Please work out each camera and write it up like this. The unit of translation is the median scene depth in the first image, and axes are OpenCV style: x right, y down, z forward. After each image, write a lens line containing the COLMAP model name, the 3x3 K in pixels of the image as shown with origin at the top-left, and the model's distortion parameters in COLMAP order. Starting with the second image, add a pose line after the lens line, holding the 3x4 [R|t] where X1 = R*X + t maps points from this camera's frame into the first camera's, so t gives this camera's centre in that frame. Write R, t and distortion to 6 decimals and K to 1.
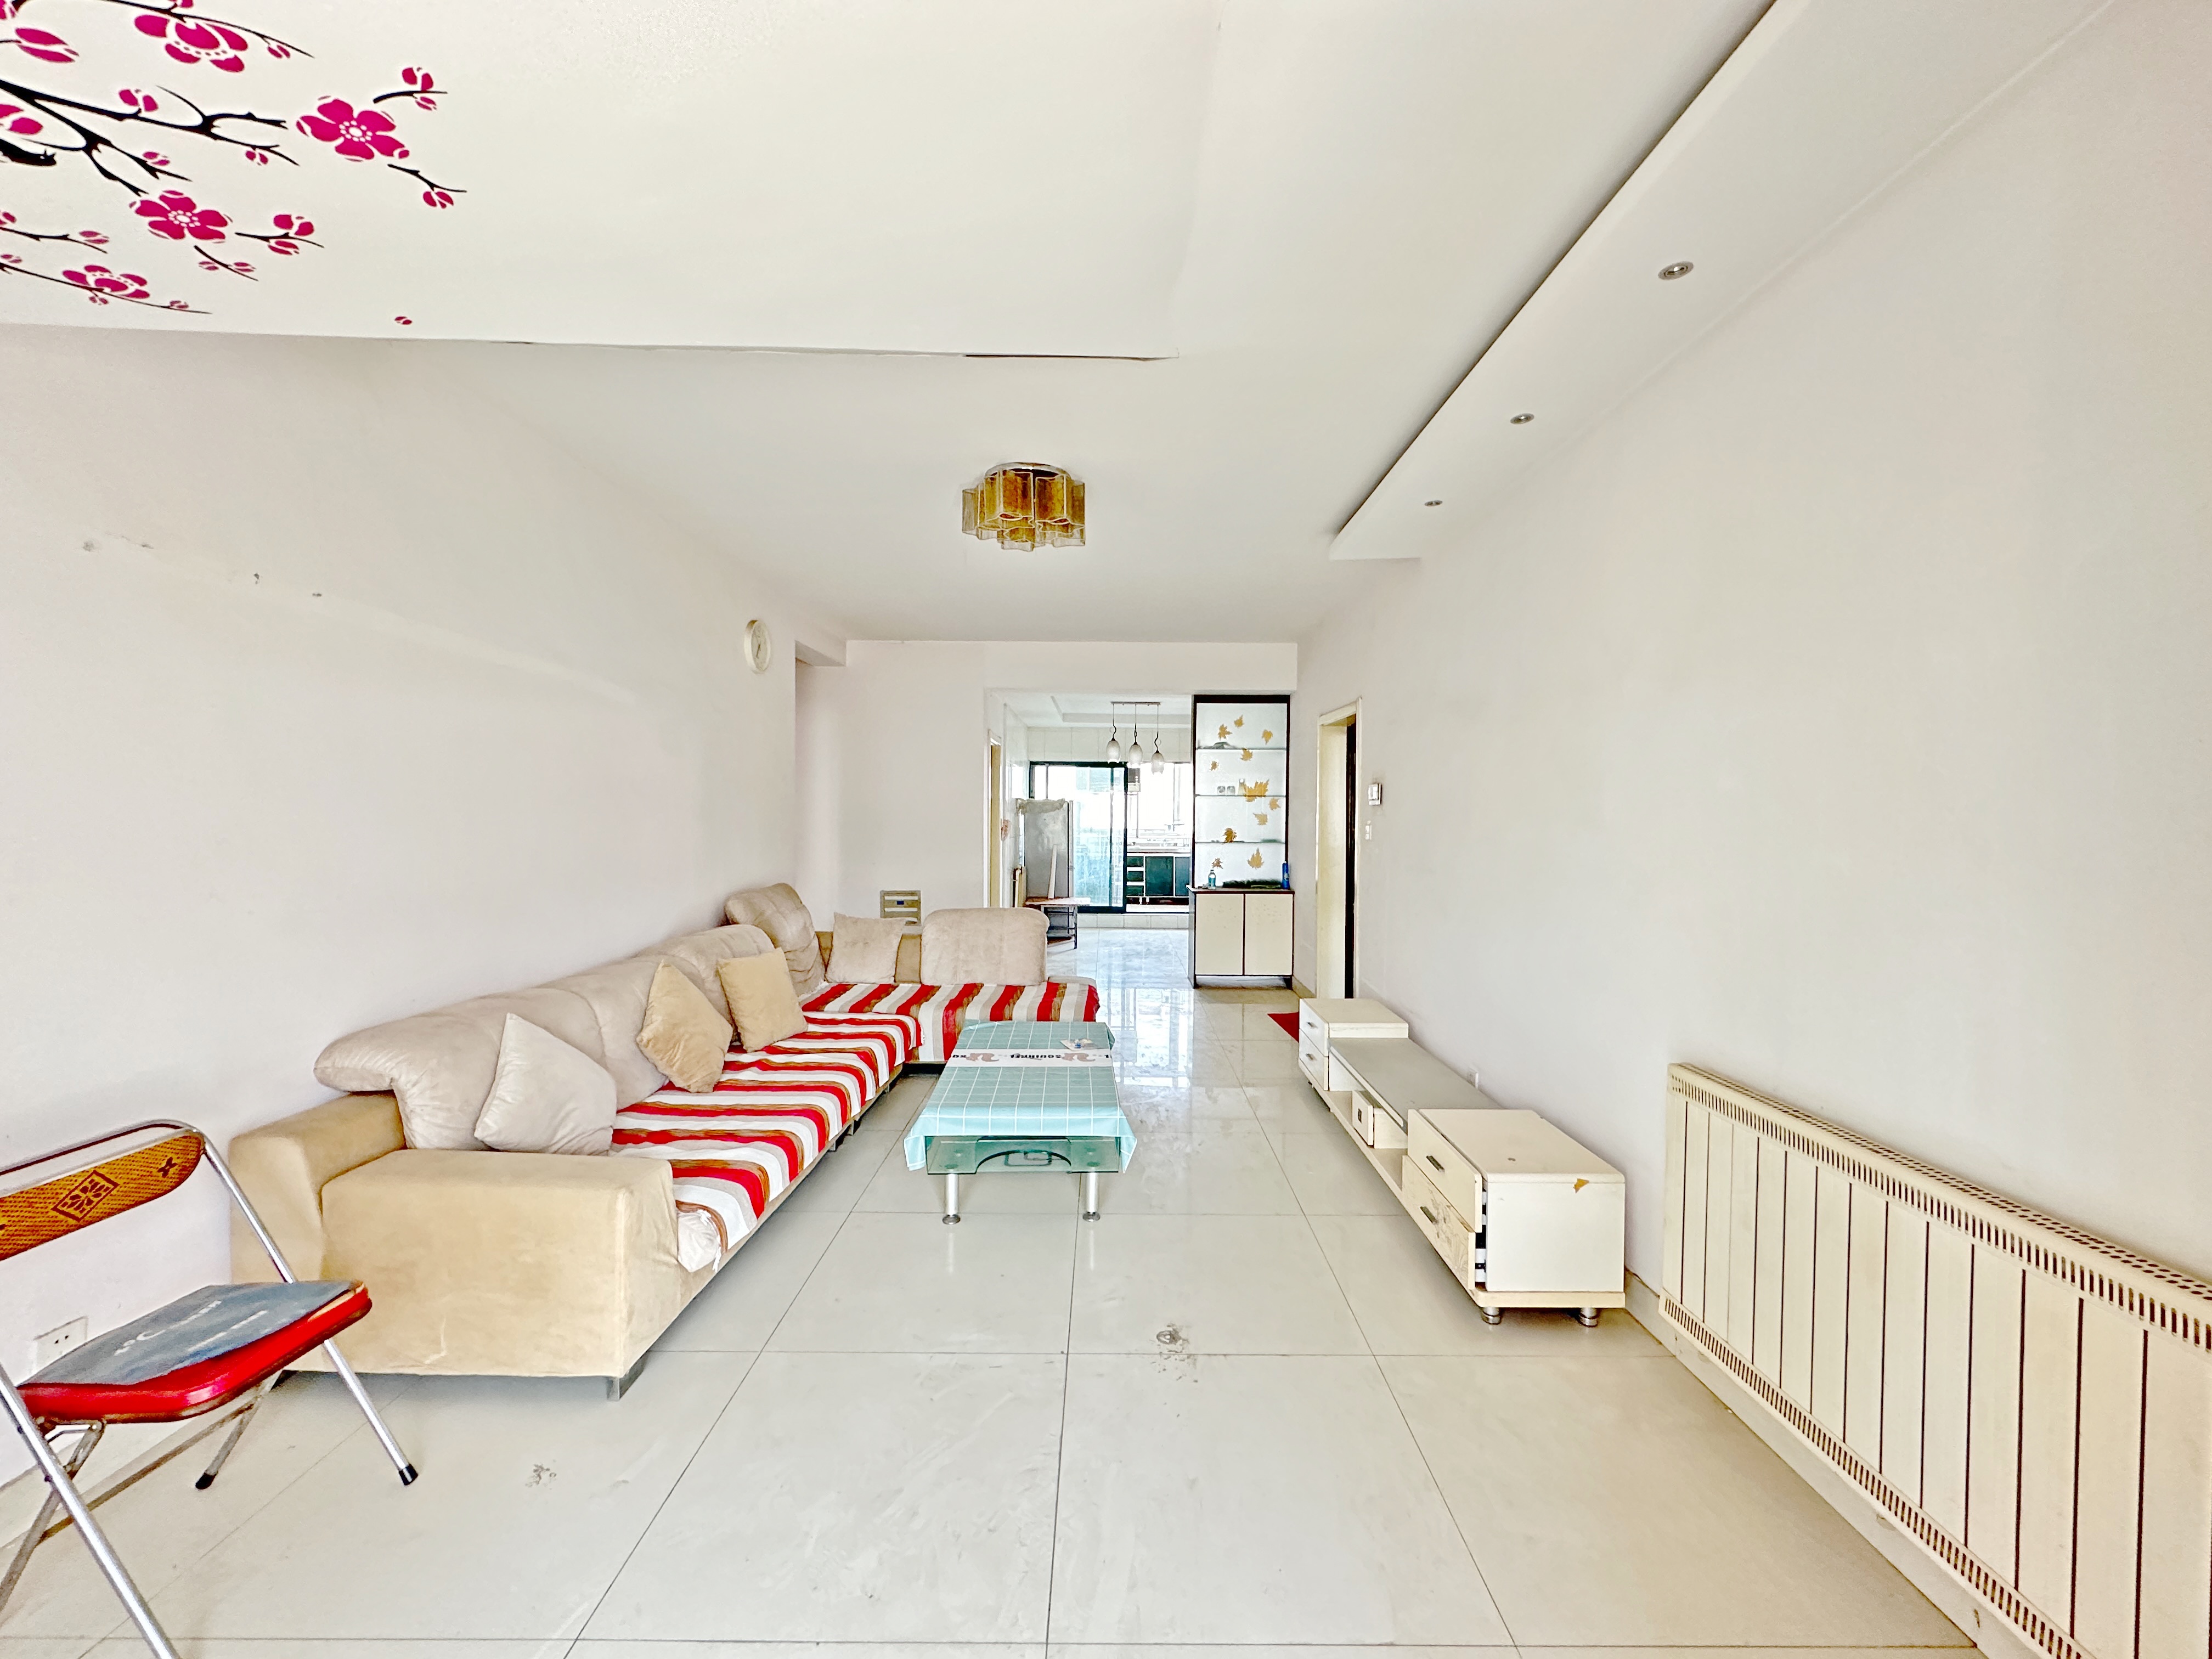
lens RADIAL K [[887.8, 0, 1110.4], [0, 887.8, 831.7], [0, 0, 1]] dist [0.001084, 0.000120]
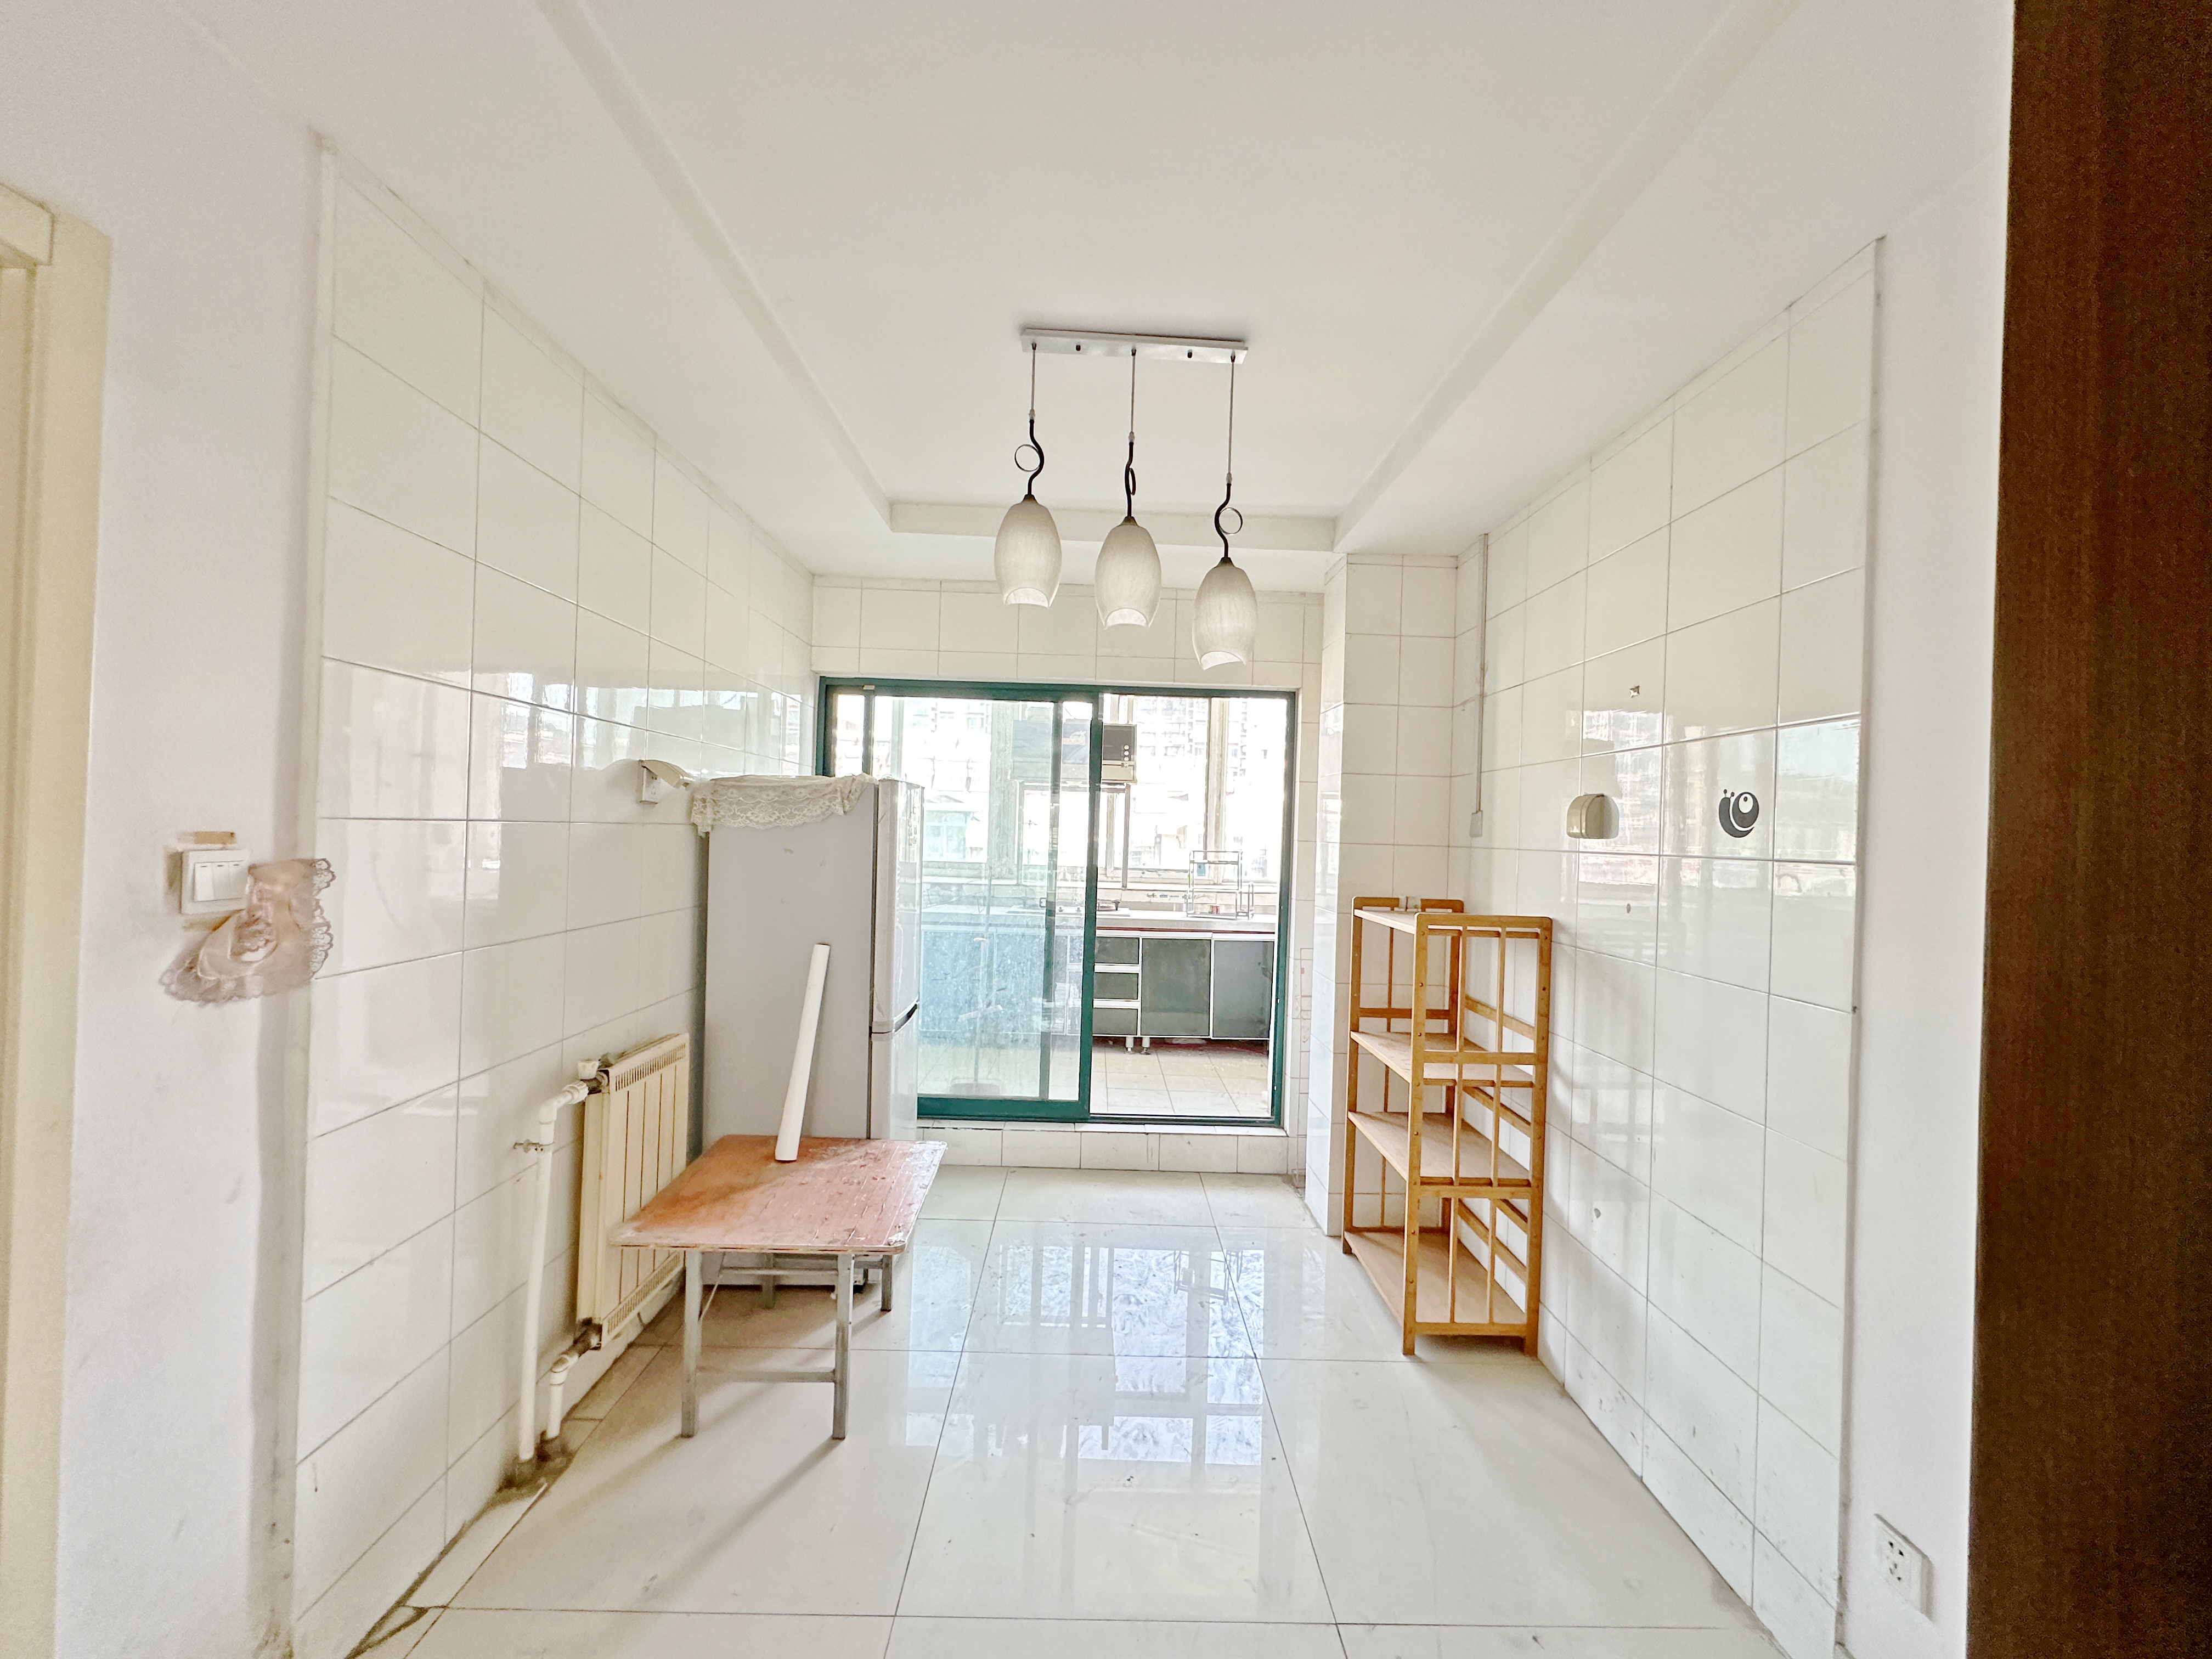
lens RADIAL K [[887.8, 0, 1107.0], [0, 887.8, 832.1], [0, 0, 1]] dist [0.001084, 0.000120]
pose [[0.999730, 0.007735, 0.021905, 0.015062], [-0.007335, 0.999806, -0.018264, -0.010003], [-0.022042, 0.018099, 0.999593, 0.625067]]
